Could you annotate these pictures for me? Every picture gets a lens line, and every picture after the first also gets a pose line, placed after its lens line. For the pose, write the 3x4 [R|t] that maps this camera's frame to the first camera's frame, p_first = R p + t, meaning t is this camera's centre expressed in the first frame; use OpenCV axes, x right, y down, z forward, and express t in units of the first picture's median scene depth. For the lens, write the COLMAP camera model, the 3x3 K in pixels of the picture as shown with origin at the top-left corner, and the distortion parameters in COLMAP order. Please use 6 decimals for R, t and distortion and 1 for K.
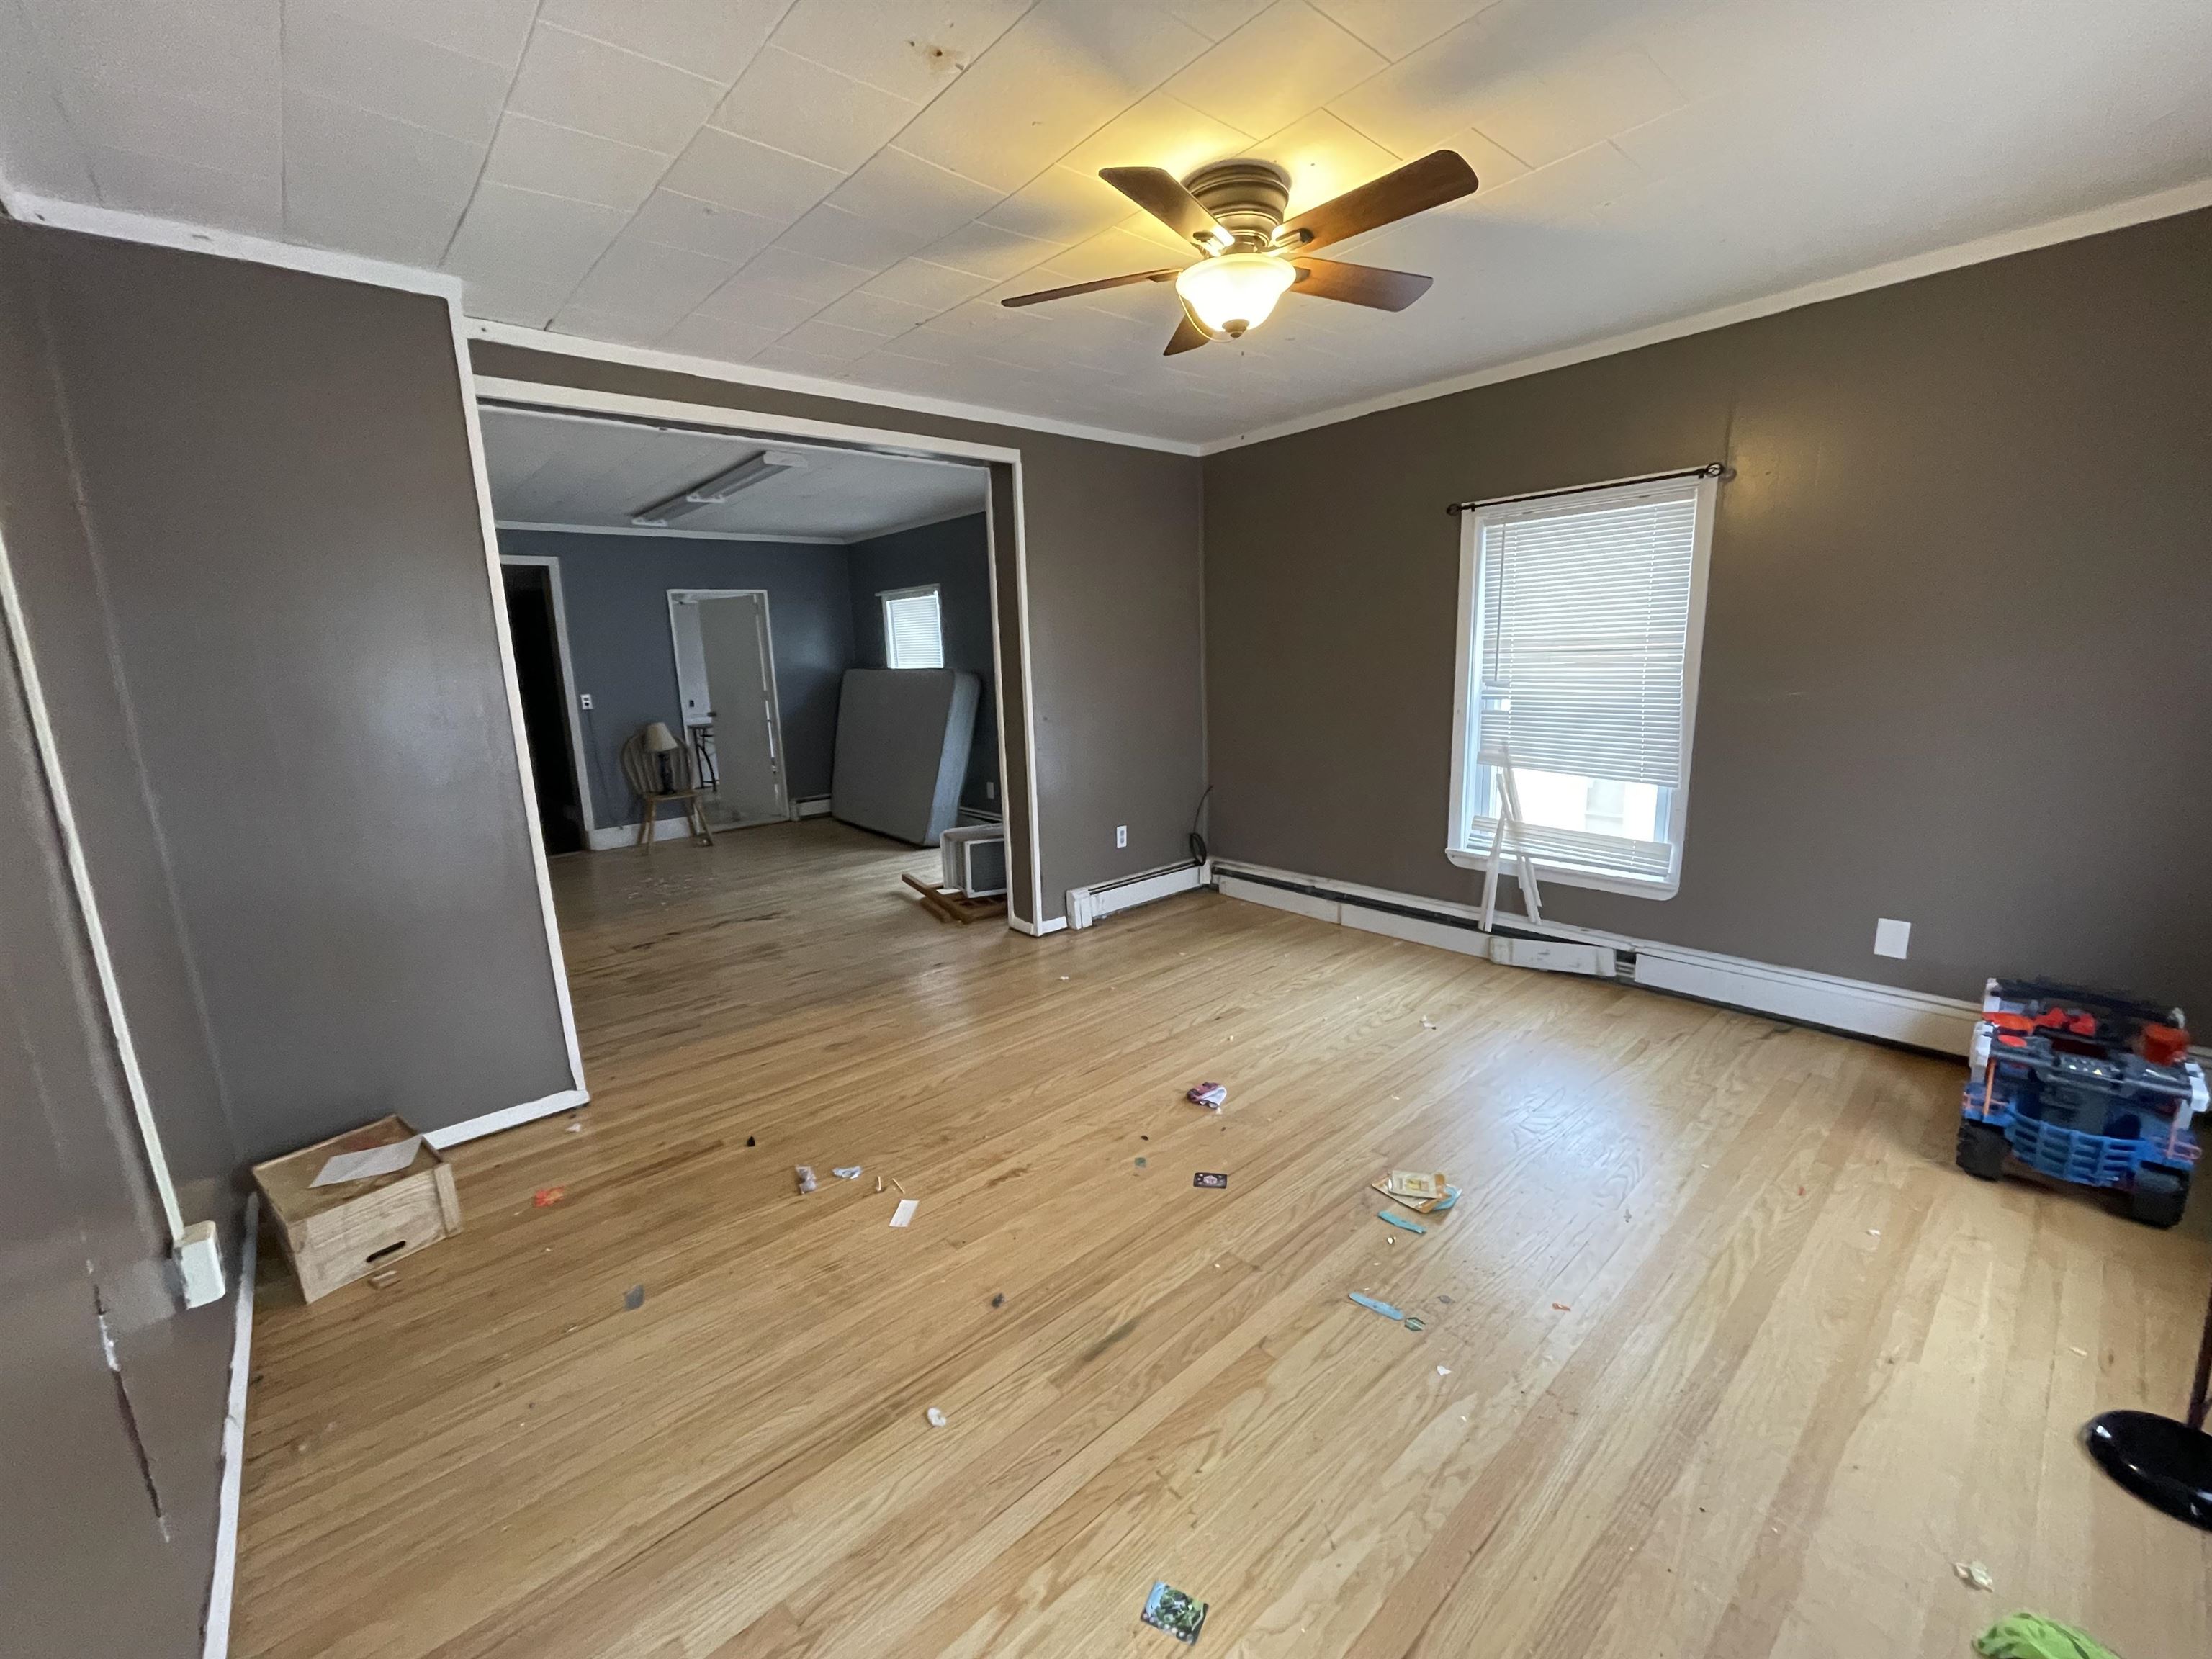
lens RADIAL K [[891.1, 0, 1106.0], [0, 891.1, 829.5], [0, 0, 1]] dist [0.000660, 0.000014]
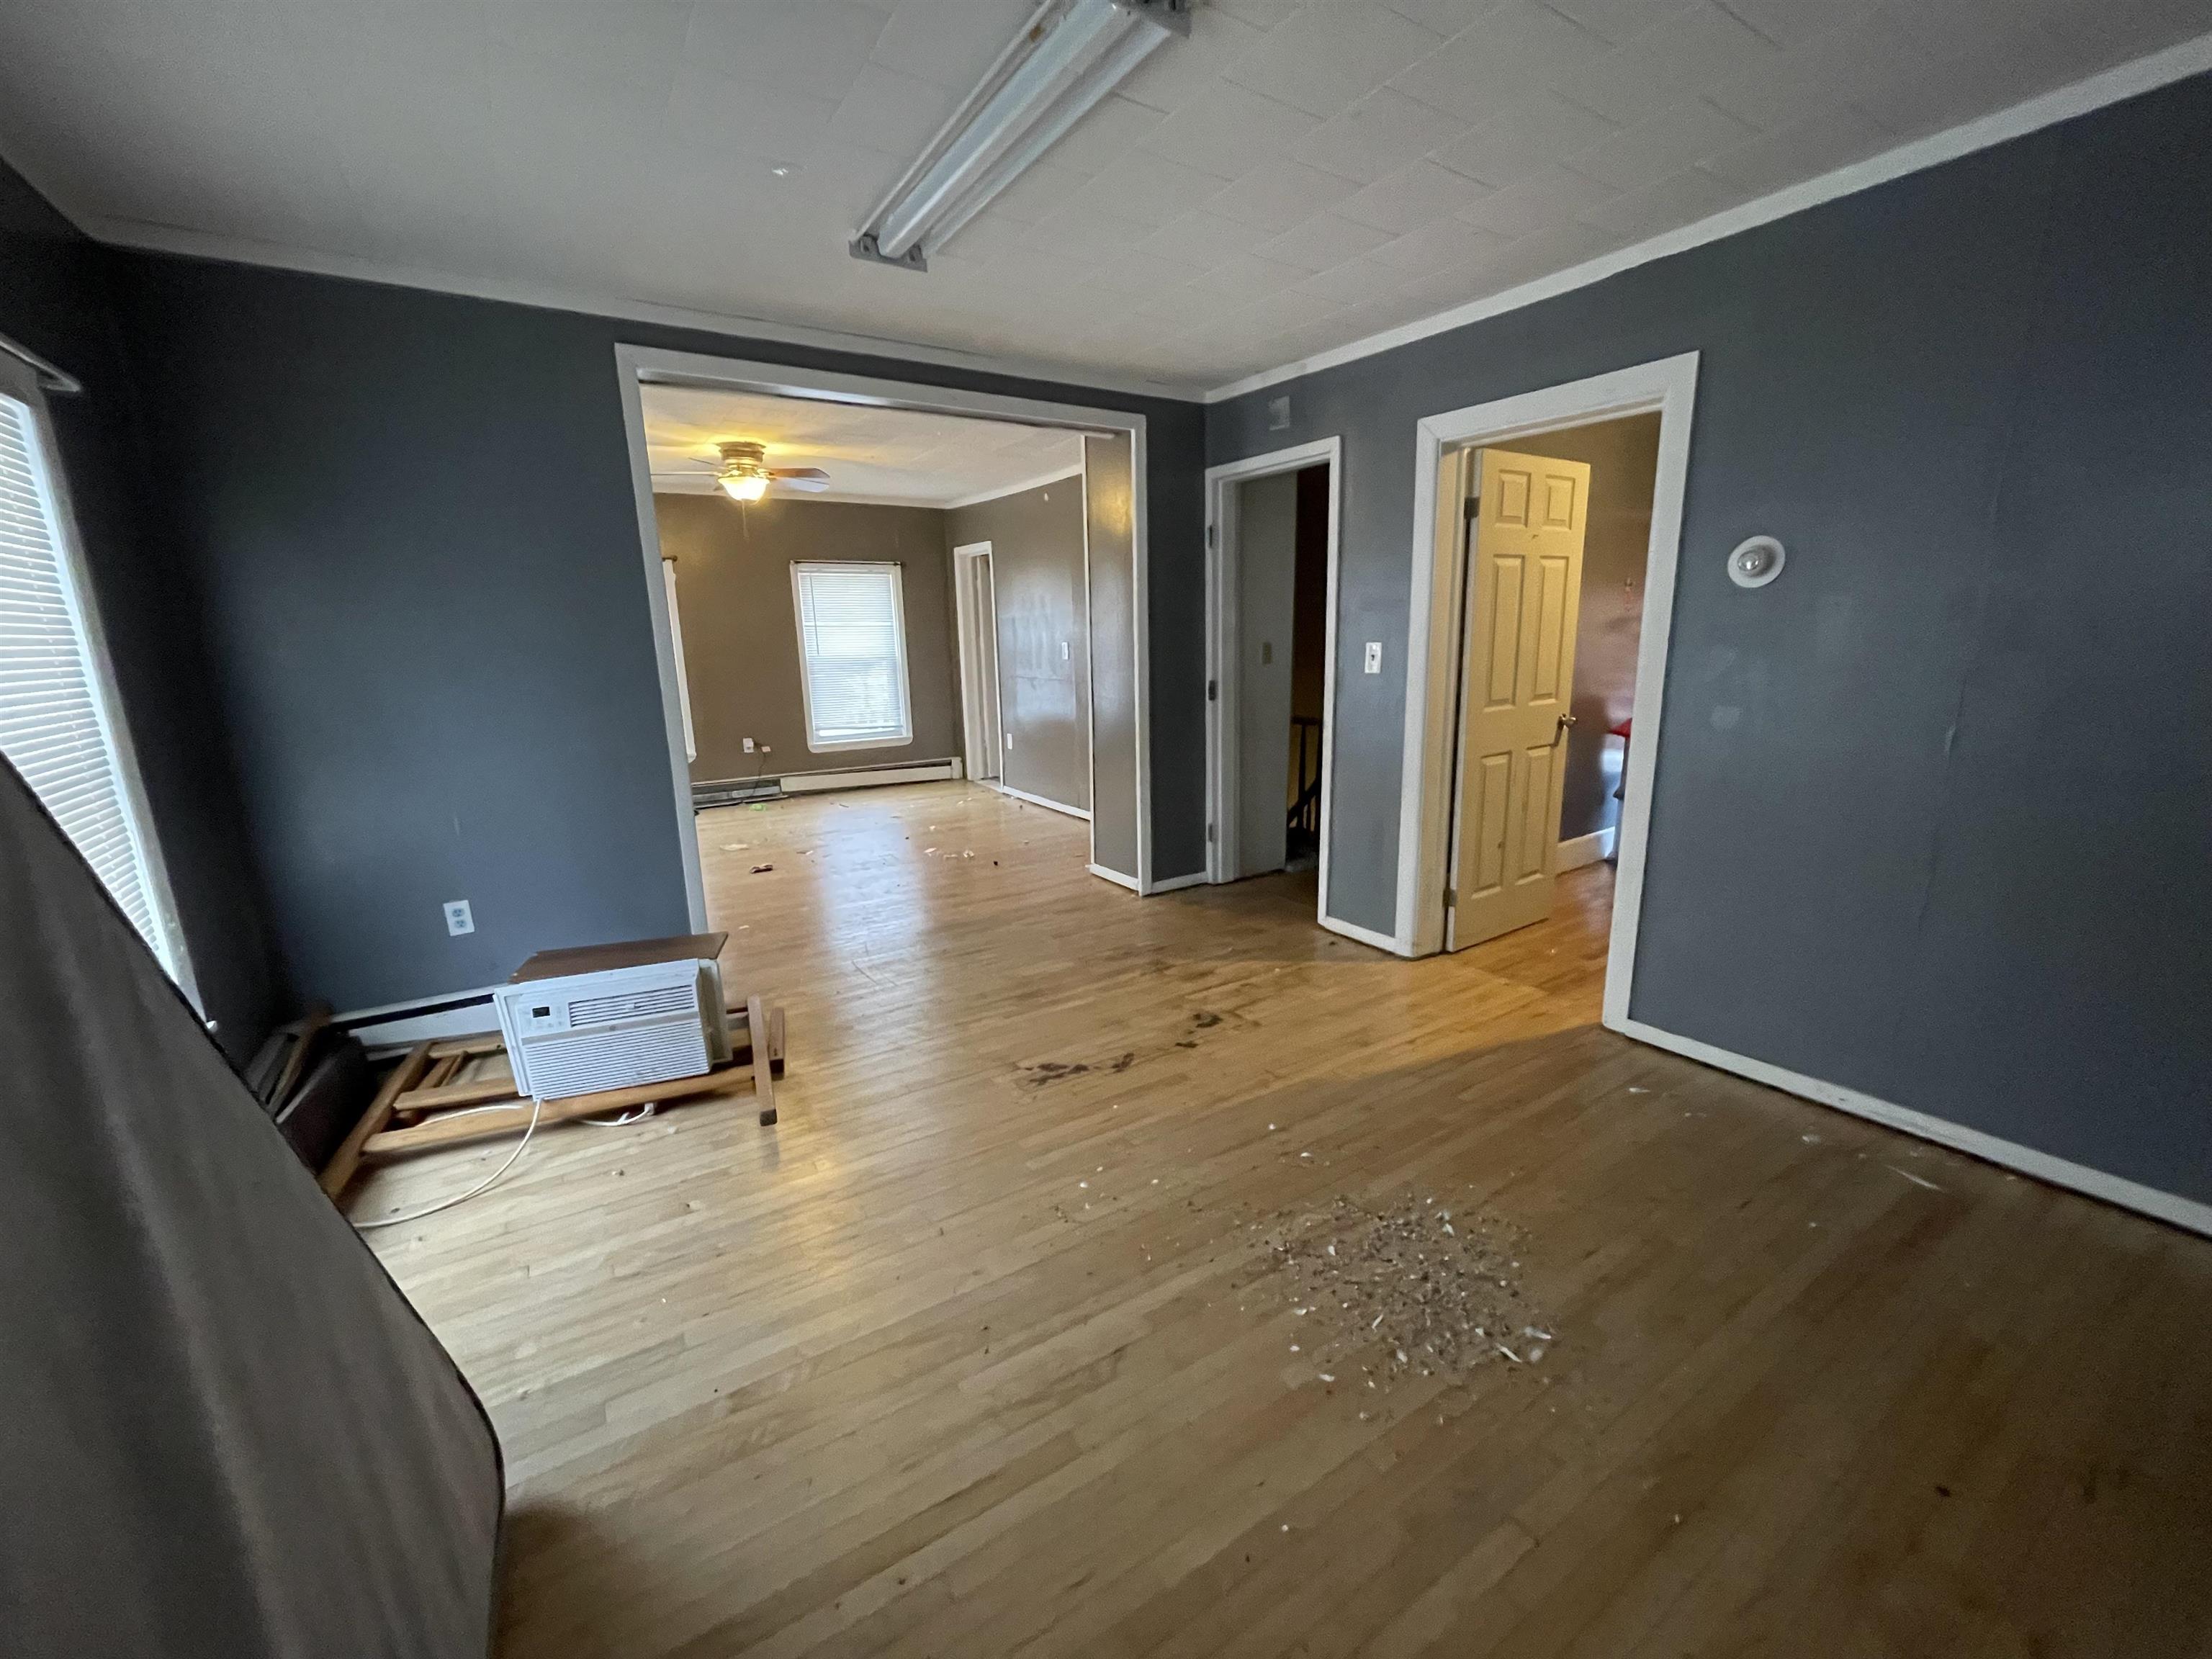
lens RADIAL K [[891.1, 0, 1106.0], [0, 891.1, 829.5], [0, 0, 1]] dist [0.000660, 0.000014]
pose [[-0.986204, 0.021406, 0.164143, -0.374989], [0.086414, 0.912340, 0.400211, -0.192054], [-0.141187, 0.408874, -0.901603, 1.056674]]
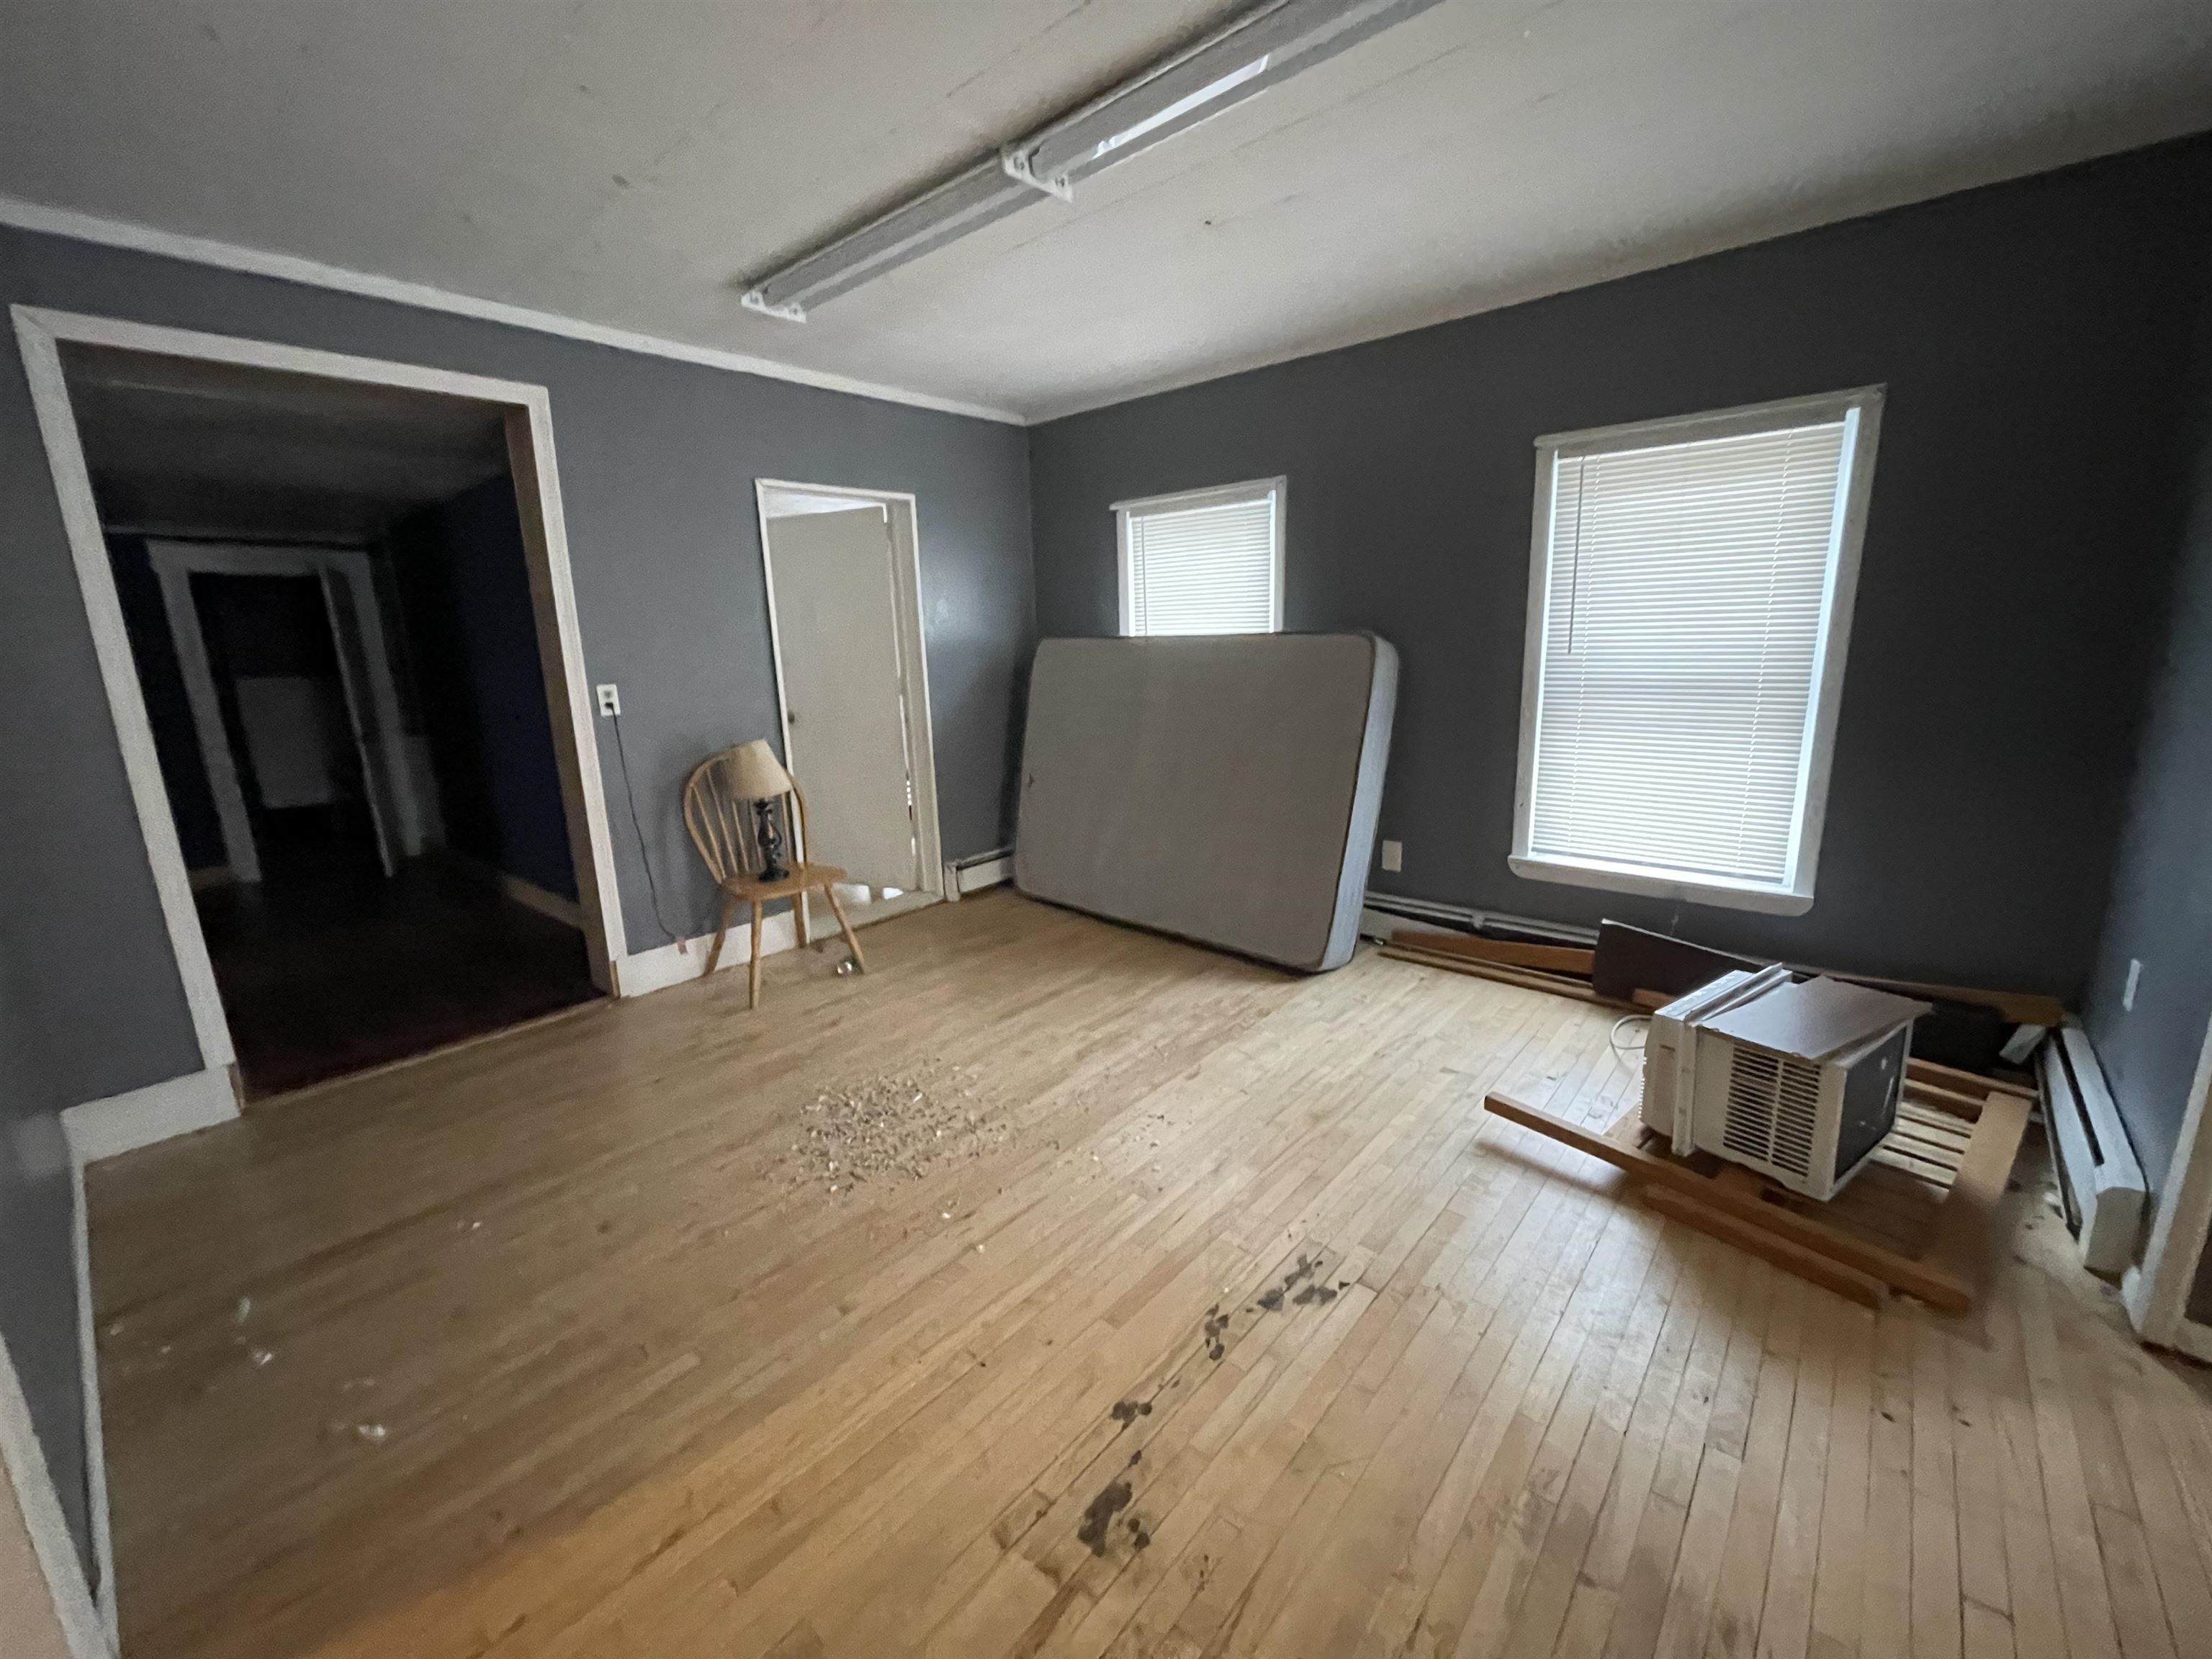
lens RADIAL K [[903.0, 0, 1106.0], [0, 903.0, 829.5], [0, 0, 1]] dist [-0.000716, -0.000053]
pose [[0.991746, -0.023117, 0.126114, -0.372666], [0.021735, 0.999688, 0.012321, -0.071374], [-0.126359, -0.009478, 0.991939, 0.471771]]
